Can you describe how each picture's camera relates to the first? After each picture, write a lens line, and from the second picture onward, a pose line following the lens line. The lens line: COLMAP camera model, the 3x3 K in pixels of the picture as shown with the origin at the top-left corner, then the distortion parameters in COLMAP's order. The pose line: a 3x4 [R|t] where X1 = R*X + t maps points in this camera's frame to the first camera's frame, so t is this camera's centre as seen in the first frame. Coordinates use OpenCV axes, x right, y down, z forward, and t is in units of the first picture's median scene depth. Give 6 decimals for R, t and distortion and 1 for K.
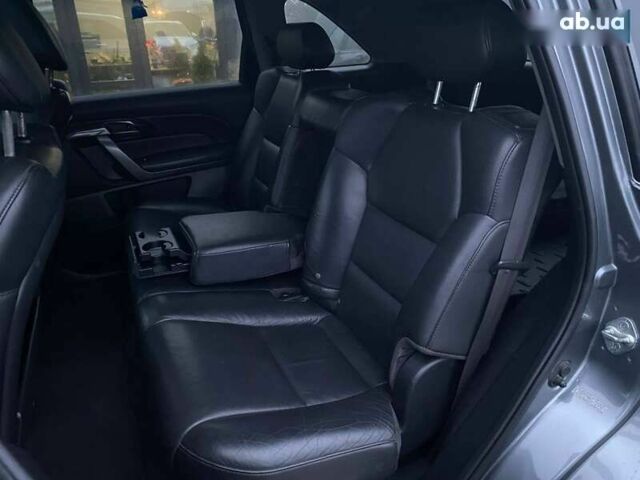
lens RADIAL K [[486.6, 0, 320.0], [0, 486.6, 240.0], [0, 0, 1]] dist [0.006648, -0.004290]
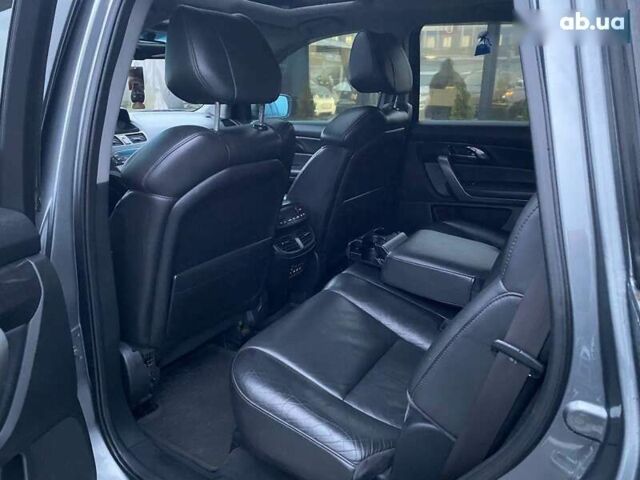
lens RADIAL K [[486.6, 0, 320.0], [0, 486.6, 240.0], [0, 0, 1]] dist [0.006648, -0.004290]
pose [[0.565945, 0.296587, -0.769248, 0.498555], [-0.362274, 0.927607, 0.091113, -0.041384], [0.740583, 0.227114, 0.632421, 0.175071]]
